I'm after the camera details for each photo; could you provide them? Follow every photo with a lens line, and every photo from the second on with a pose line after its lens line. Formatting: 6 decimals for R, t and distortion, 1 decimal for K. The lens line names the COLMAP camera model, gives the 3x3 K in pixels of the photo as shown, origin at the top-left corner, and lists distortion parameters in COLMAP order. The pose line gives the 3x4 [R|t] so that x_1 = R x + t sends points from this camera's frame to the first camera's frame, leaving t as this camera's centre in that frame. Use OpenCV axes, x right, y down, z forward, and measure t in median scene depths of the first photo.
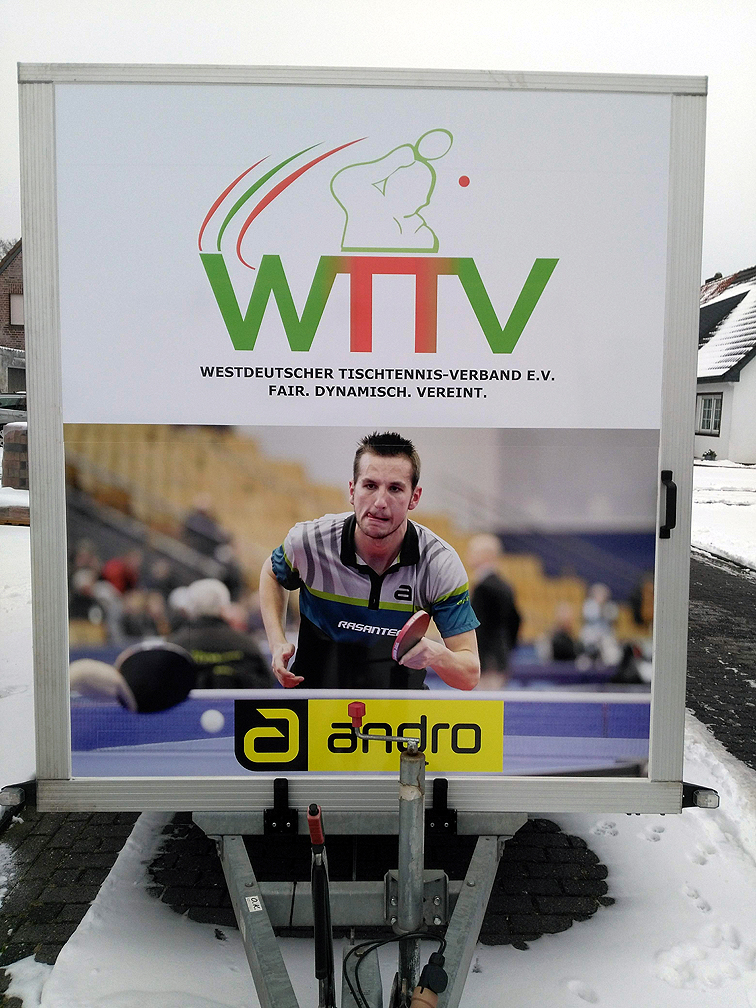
lens RADIAL K [[809.7, 0, 378.0], [0, 809.7, 504.0], [0, 0, 1]] dist [0.124793, -0.231634]
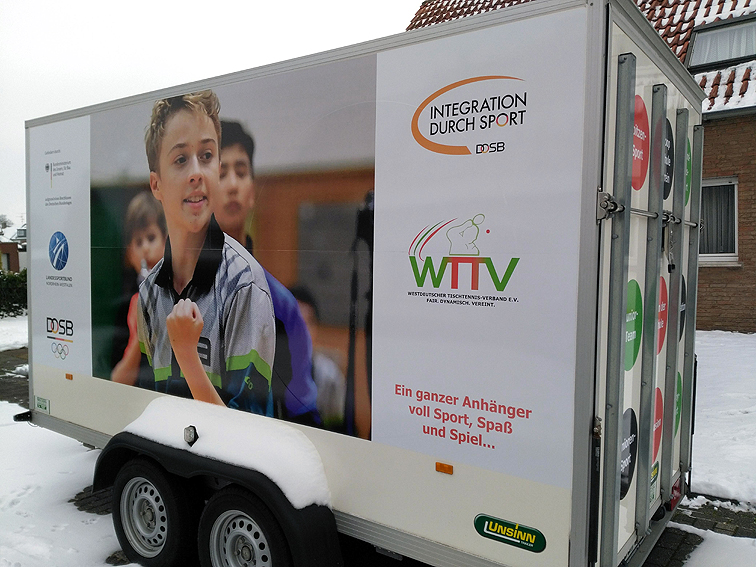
lens RADIAL K [[607.3, 0, 378.0], [0, 607.3, 283.5], [0, 0, 1]] dist [0.124793, -0.231634]
pose [[0.801430, 0.033788, -0.597134, 1.058023], [-0.051043, 0.998624, -0.012001, -0.165396], [0.595907, 0.040098, 0.802052, -0.908071]]
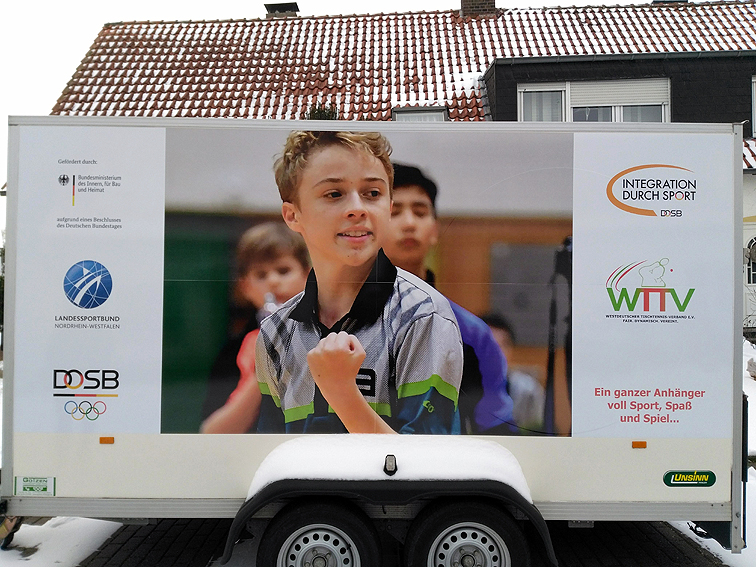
lens RADIAL K [[607.3, 0, 378.0], [0, 607.3, 283.5], [0, 0, 1]] dist [0.124793, -0.231634]
pose [[0.999890, 0.001869, -0.014698, -1.298253], [-0.003230, 0.995646, -0.093157, -0.035682], [0.014460, 0.093194, 0.995543, -2.057224]]
